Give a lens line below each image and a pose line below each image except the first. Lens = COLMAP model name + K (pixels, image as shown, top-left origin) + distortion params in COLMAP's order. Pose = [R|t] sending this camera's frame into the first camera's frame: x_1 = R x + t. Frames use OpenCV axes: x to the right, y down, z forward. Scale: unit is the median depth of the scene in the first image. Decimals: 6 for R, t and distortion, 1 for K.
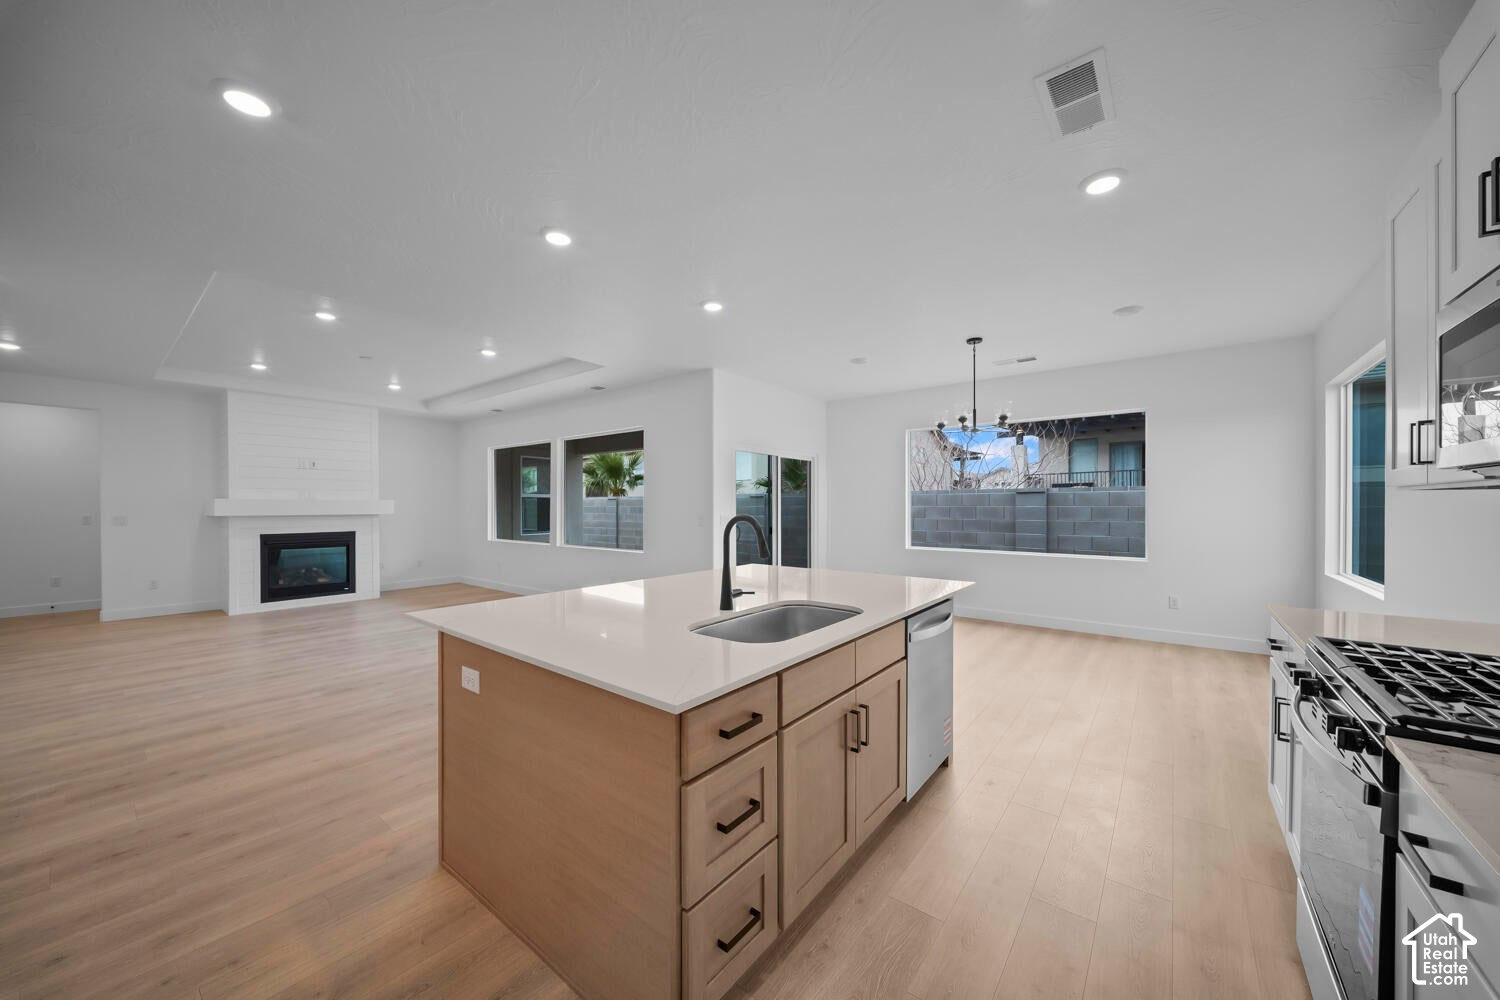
lens RADIAL K [[522.9, 0, 737.5], [0, 522.9, 507.7], [0, 0, 1]] dist [0.001928, -0.002922]
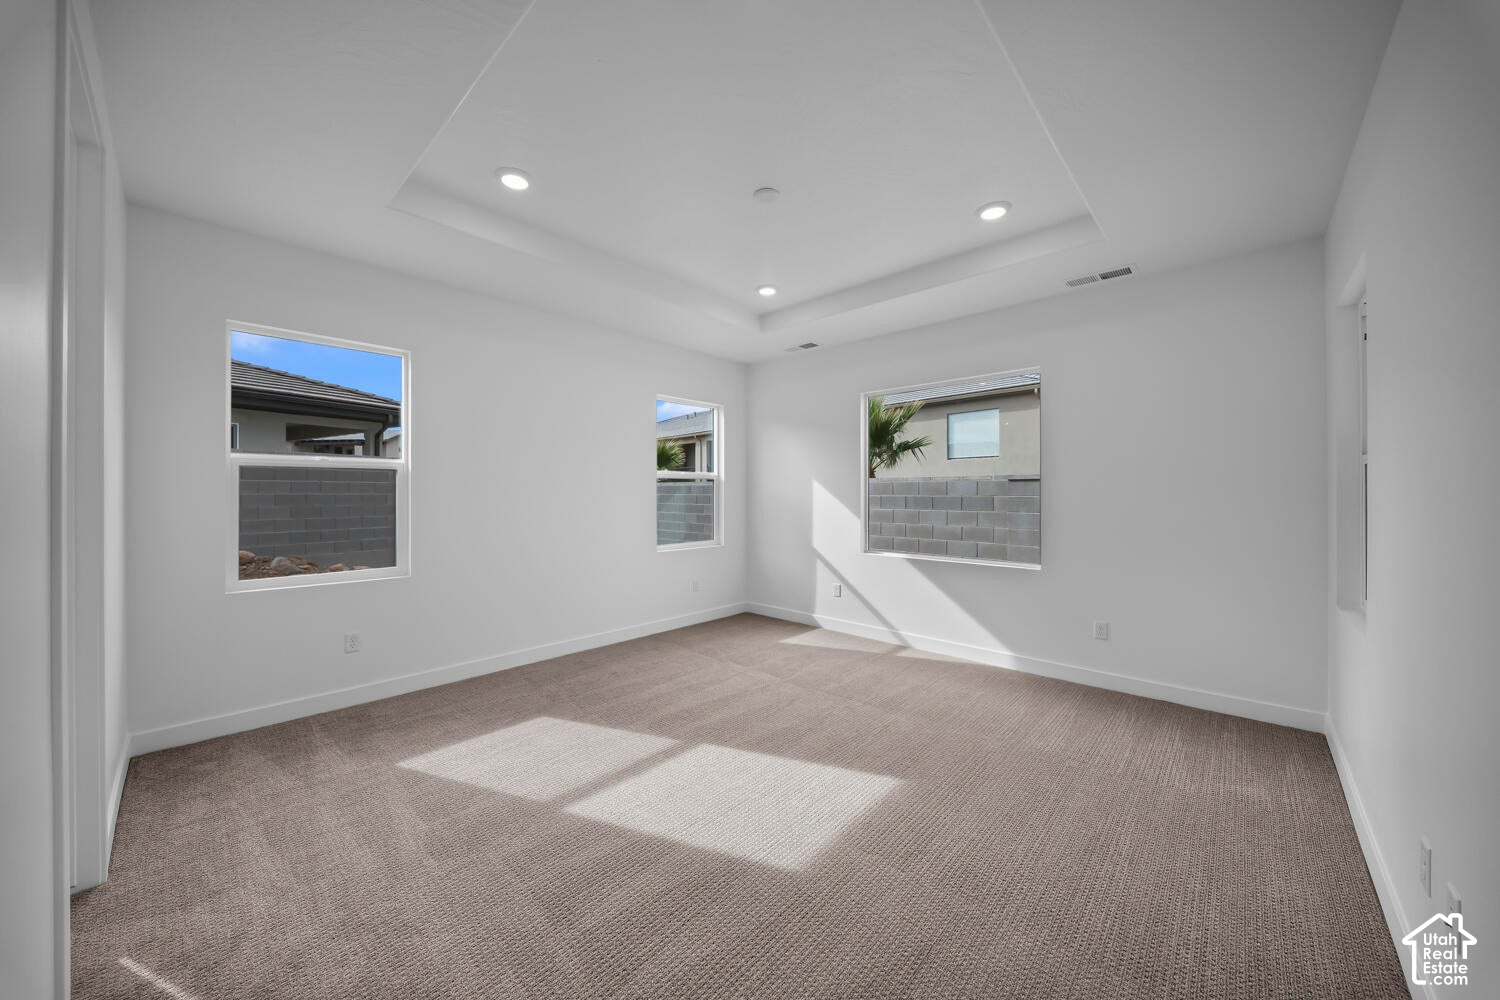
lens RADIAL K [[522.9, 0, 727.2], [0, 522.9, 494.9], [0, 0, 1]] dist [0.001928, -0.002922]
pose [[0.994911, 0.004678, -0.100645, -0.925660], [-0.004743, 0.999989, -0.000403, -0.004788], [0.100642, 0.000878, 0.994922, 1.111432]]
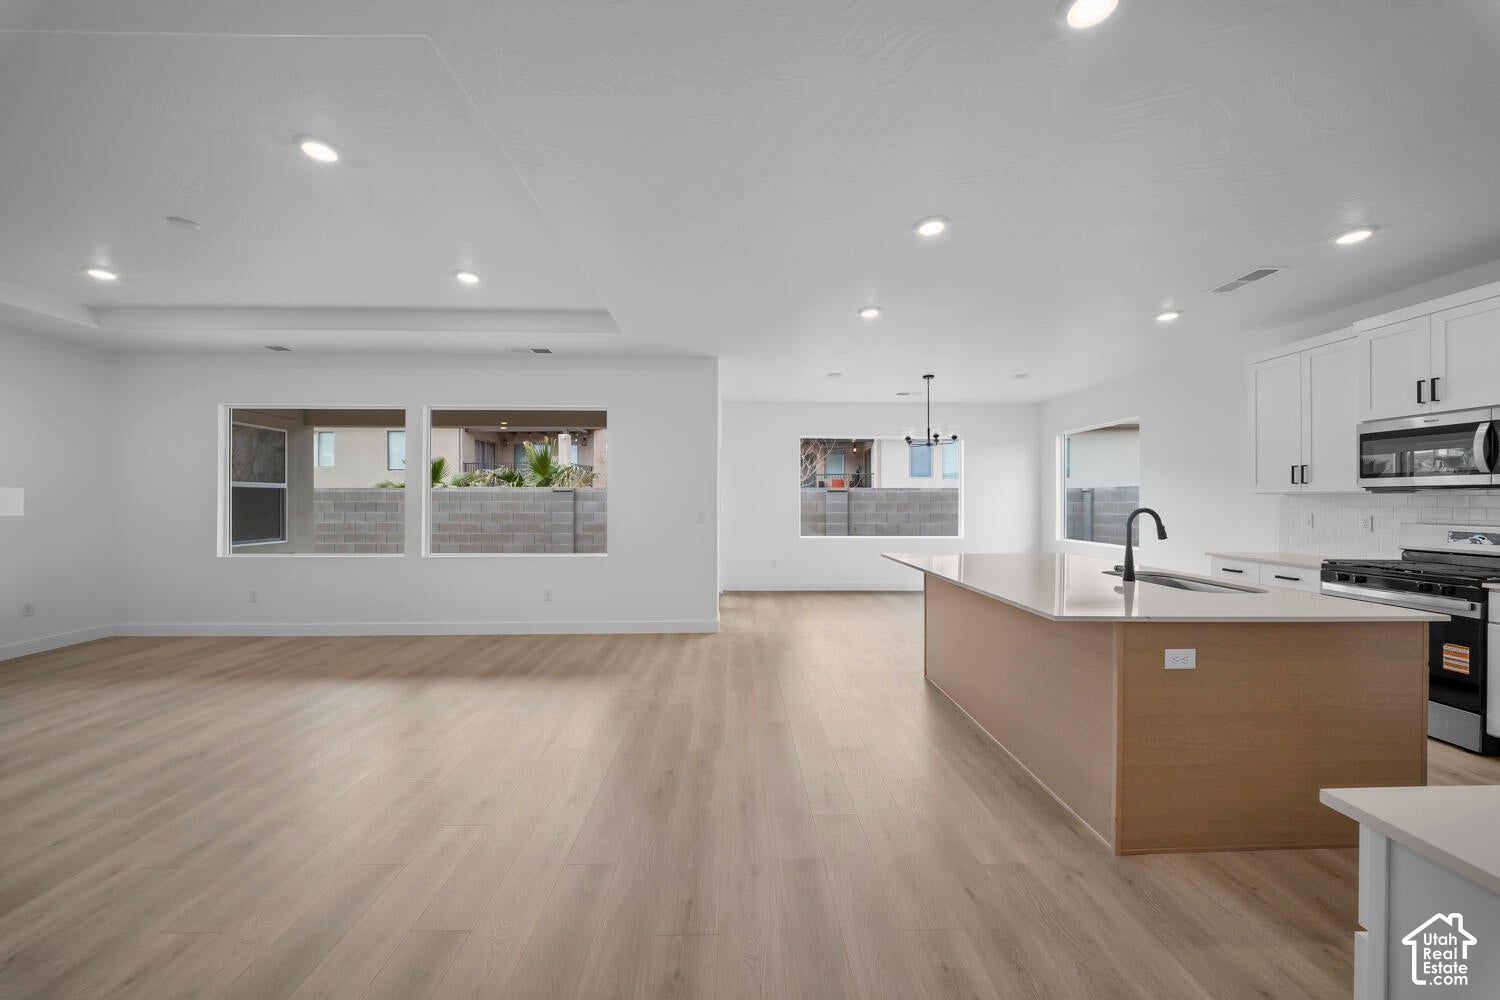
lens RADIAL K [[522.9, 0, 744.4], [0, 522.9, 499.9], [0, 0, 1]] dist [0.001928, -0.002922]
pose [[0.767118, 0.002704, 0.641500, -0.469129], [0.001172, 0.999984, -0.005616, -0.000038], [-0.641505, 0.005060, 0.767102, 0.178920]]
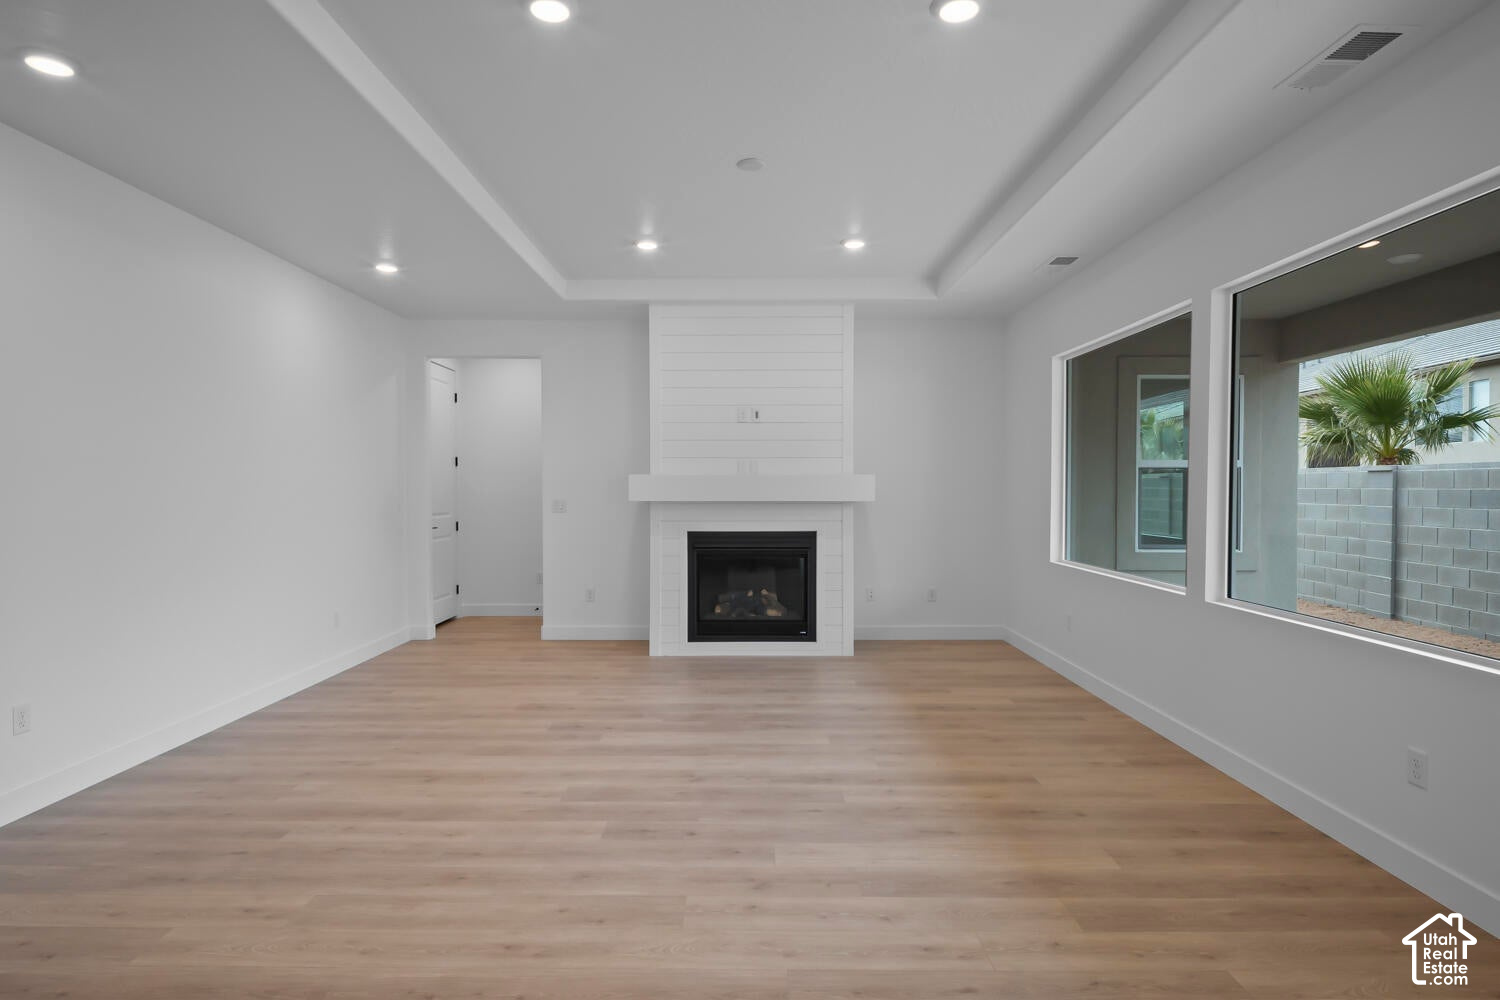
lens RADIAL K [[789.7, 0, 749.8], [0, 789.7, 498.2], [0, 0, 1]] dist [0.004046, -0.004755]
pose [[0.624376, 0.016650, -0.780946, -0.125689], [-0.006518, 0.999849, 0.016106, -0.003470], [0.781097, -0.004966, 0.624391, 0.435215]]
